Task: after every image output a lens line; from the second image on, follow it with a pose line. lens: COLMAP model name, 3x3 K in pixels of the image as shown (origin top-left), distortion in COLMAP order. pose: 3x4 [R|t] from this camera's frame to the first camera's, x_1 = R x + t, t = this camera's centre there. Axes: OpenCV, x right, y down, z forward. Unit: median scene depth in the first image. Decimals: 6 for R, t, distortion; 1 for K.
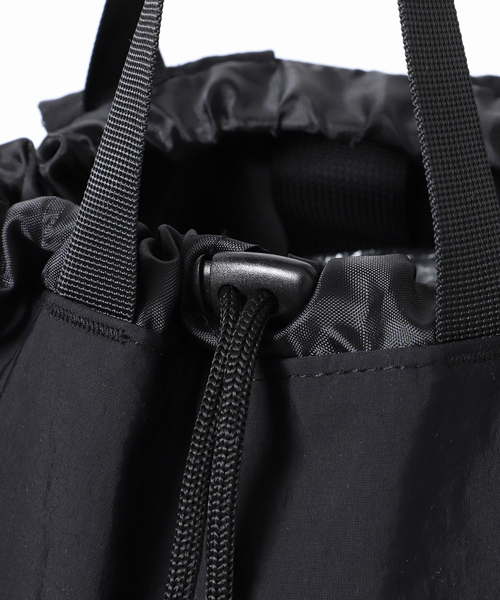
lens RADIAL K [[1474.6, 0, 251.8], [0, 1474.6, 298.3], [0, 0, 1]] dist [-0.008680, 0.000000]
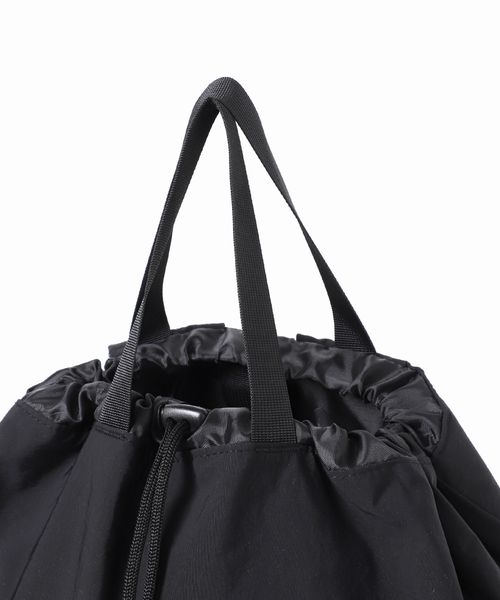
lens RADIAL K [[1474.6, 0, 248.9], [0, 1474.6, 300.0], [0, 0, 1]] dist [-0.008680, 0.000000]
pose [[0.993275, 0.028999, -0.112092, 0.355340], [-0.051018, 0.978695, -0.198882, 0.259923], [0.103937, 0.203263, 0.973592, -1.255707]]
